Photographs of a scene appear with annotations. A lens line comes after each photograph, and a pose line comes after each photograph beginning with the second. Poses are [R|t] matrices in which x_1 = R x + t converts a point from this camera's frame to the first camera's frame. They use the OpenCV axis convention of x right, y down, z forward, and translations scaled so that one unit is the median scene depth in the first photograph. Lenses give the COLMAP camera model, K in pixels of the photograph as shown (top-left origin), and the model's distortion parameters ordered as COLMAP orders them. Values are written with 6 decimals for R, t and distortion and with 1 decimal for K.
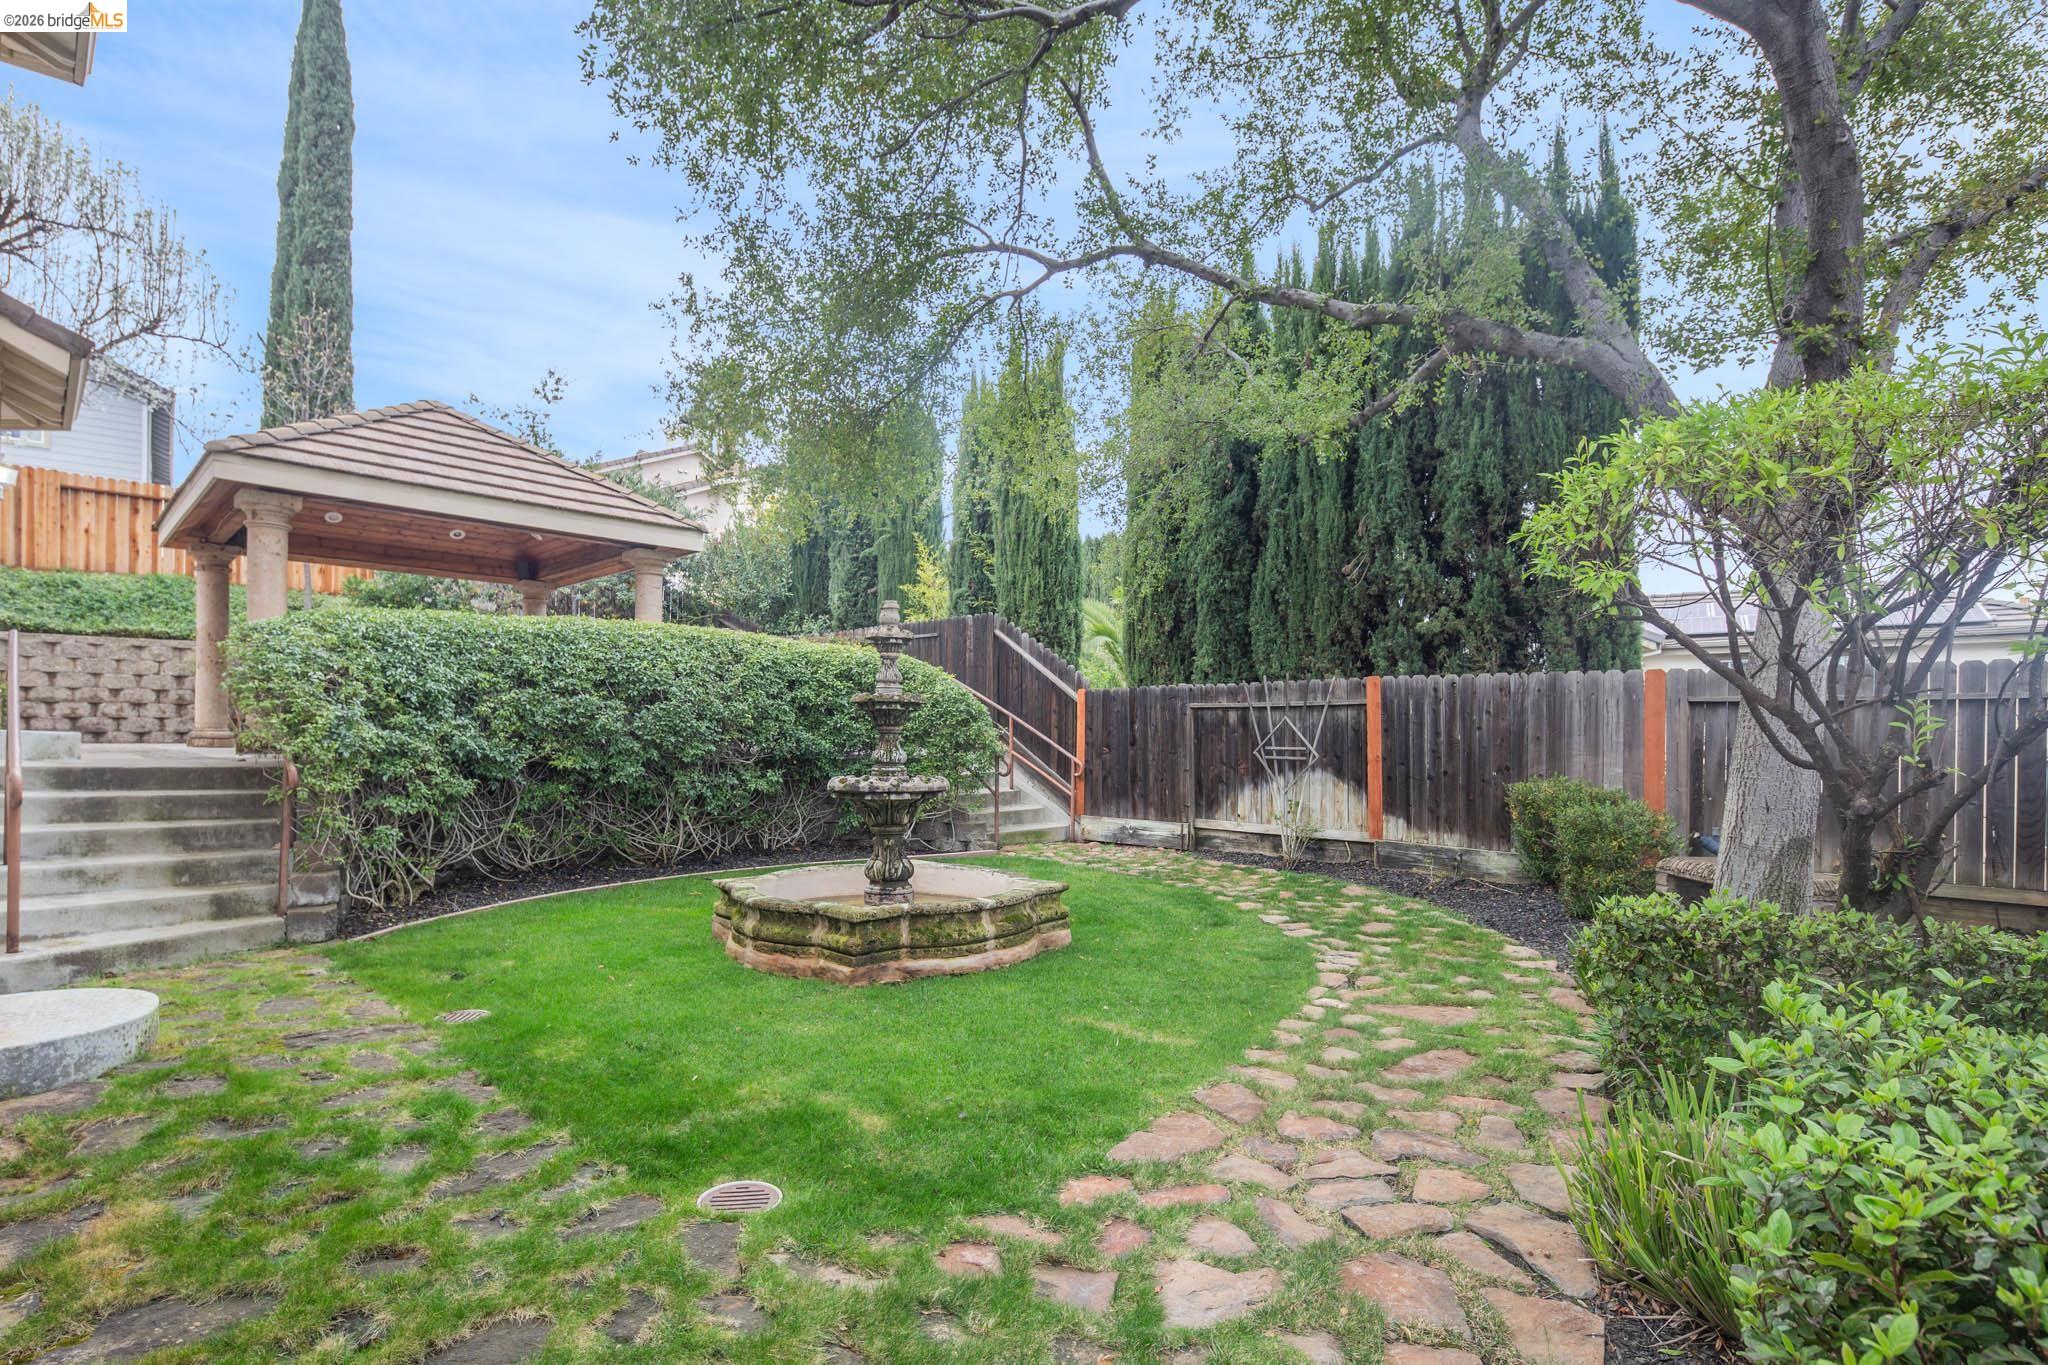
lens RADIAL K [[999.7, 0, 1029.4], [0, 999.7, 750.4], [0, 0, 1]] dist [0.001639, -0.000081]
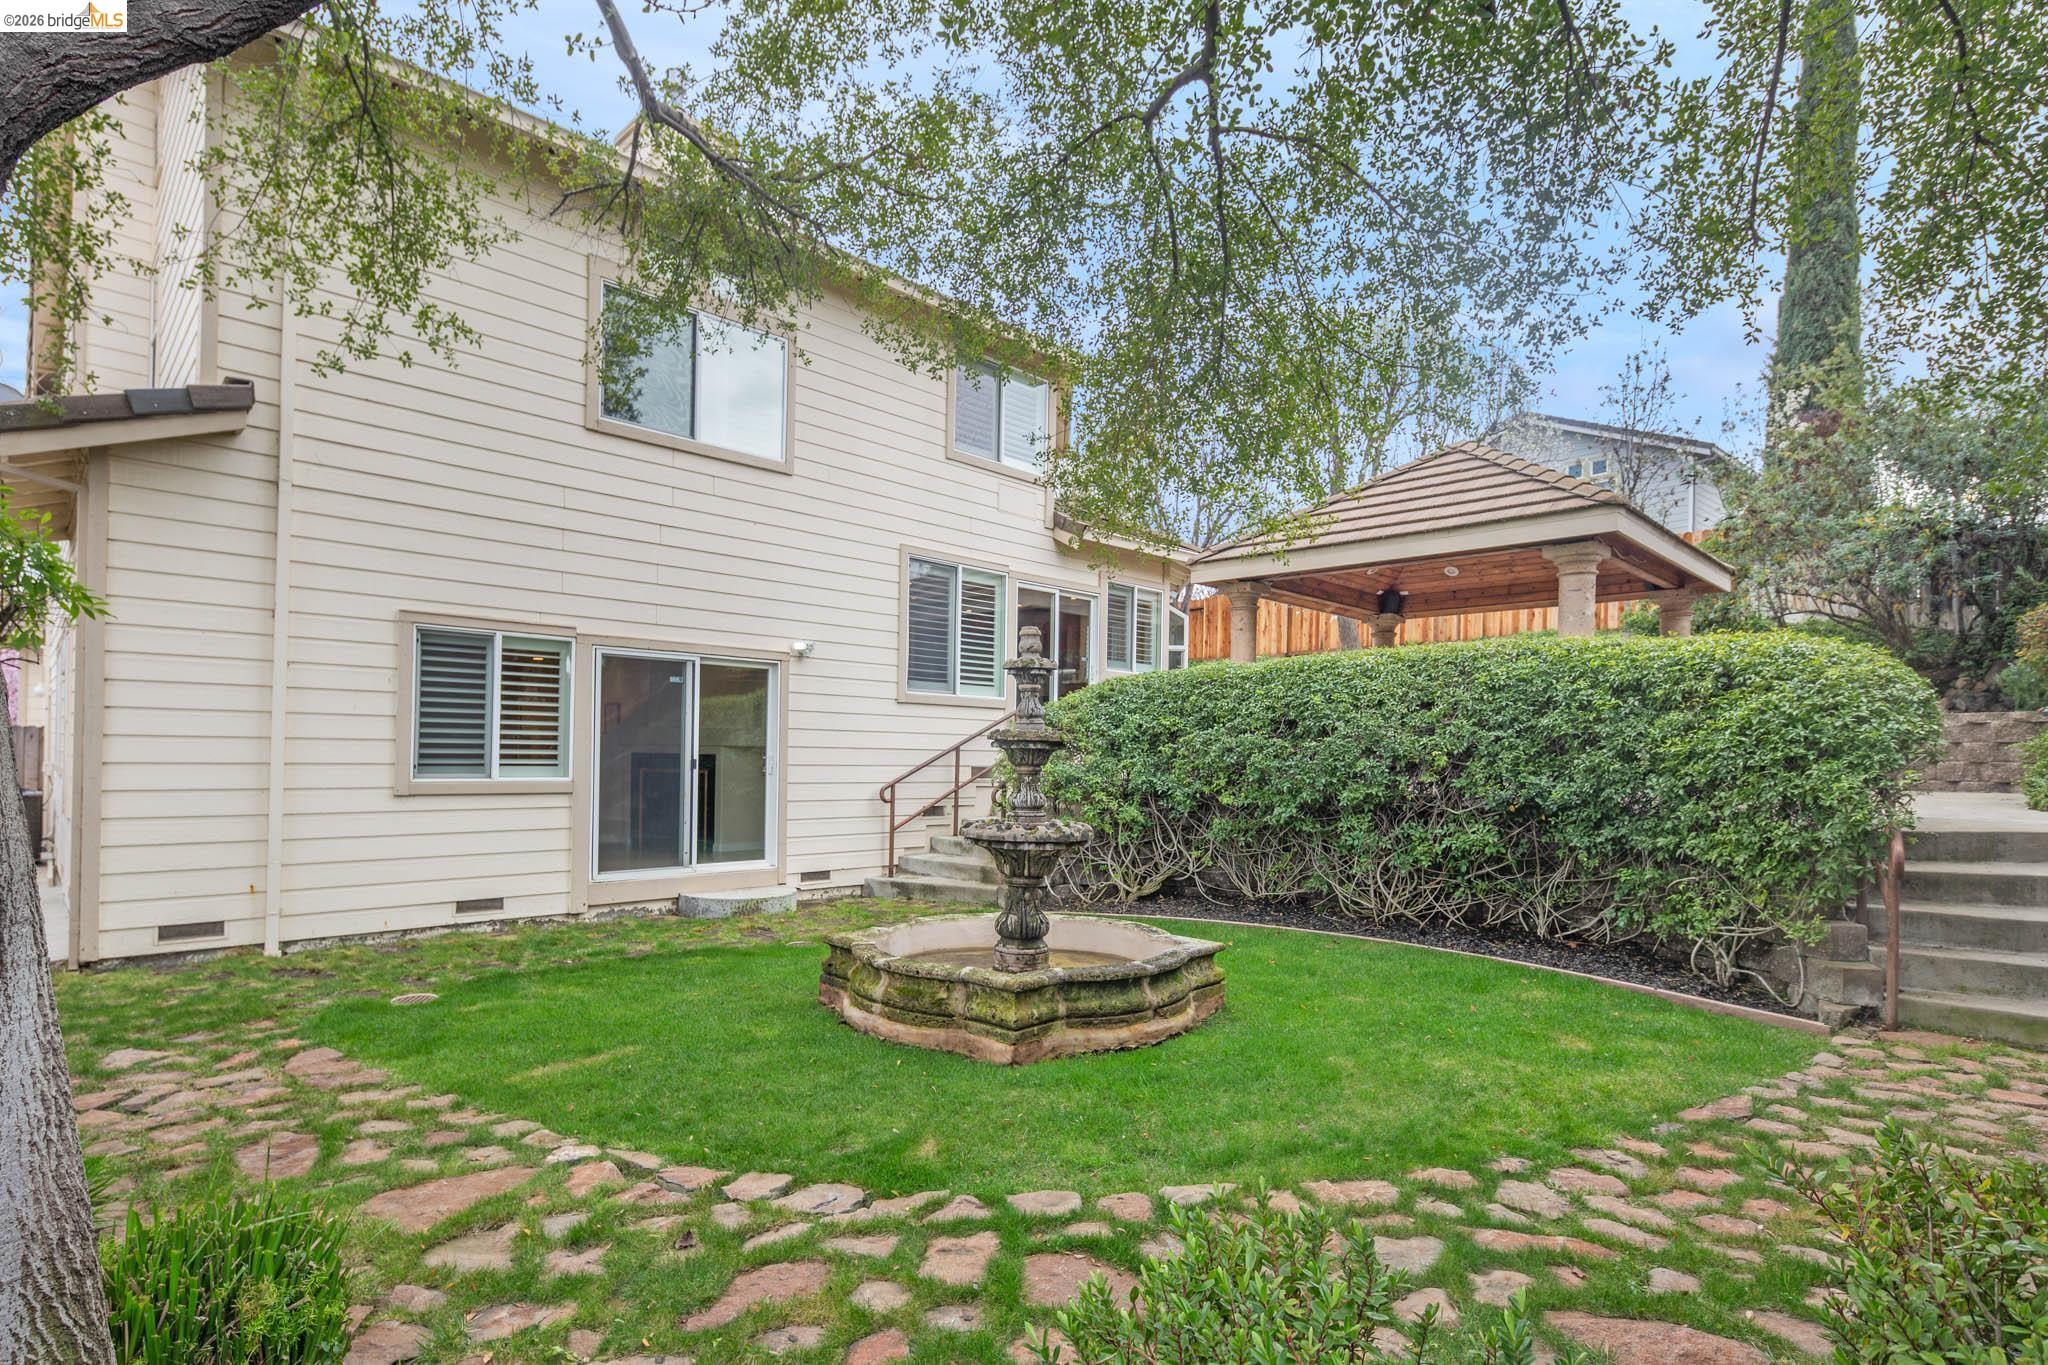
lens RADIAL K [[999.7, 0, 1029.4], [0, 999.7, 750.4], [0, 0, 1]] dist [0.001639, -0.000081]
pose [[-0.019432, -0.009231, -0.999769, 1.236060], [-0.019244, 0.999776, -0.008857, -0.045699], [0.999626, 0.019067, -0.019605, 1.622355]]
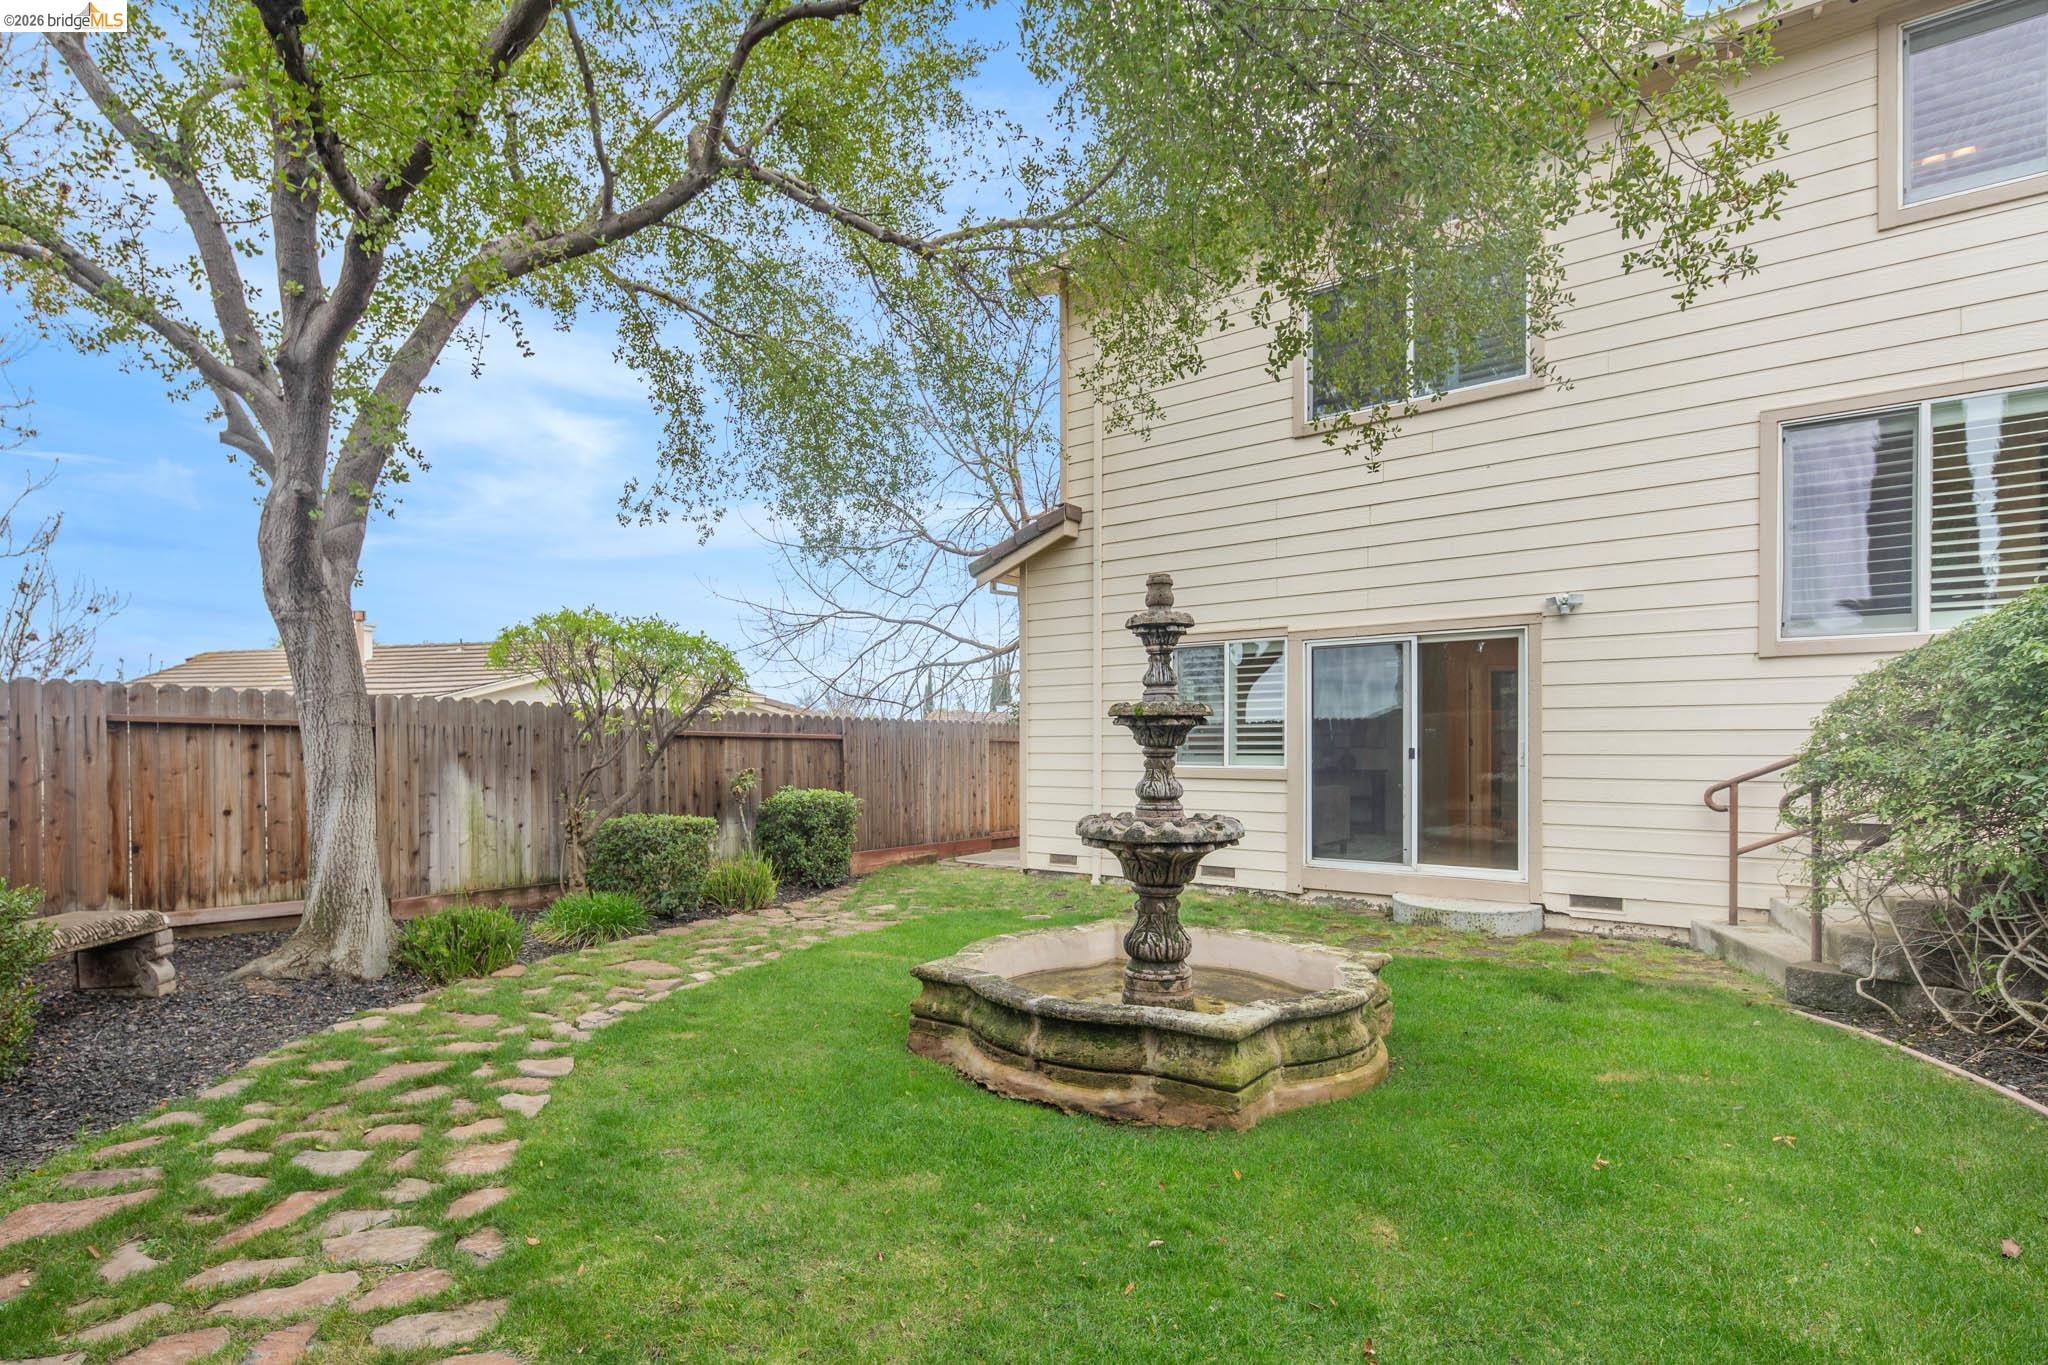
lens RADIAL K [[999.7, 0, 1029.4], [0, 999.7, 750.4], [0, 0, 1]] dist [0.001639, -0.000081]
pose [[-0.991899, -0.002027, -0.127014, 0.043728], [-0.002990, 0.999968, 0.007390, -0.039735], [0.126995, 0.007710, -0.991873, 2.770972]]
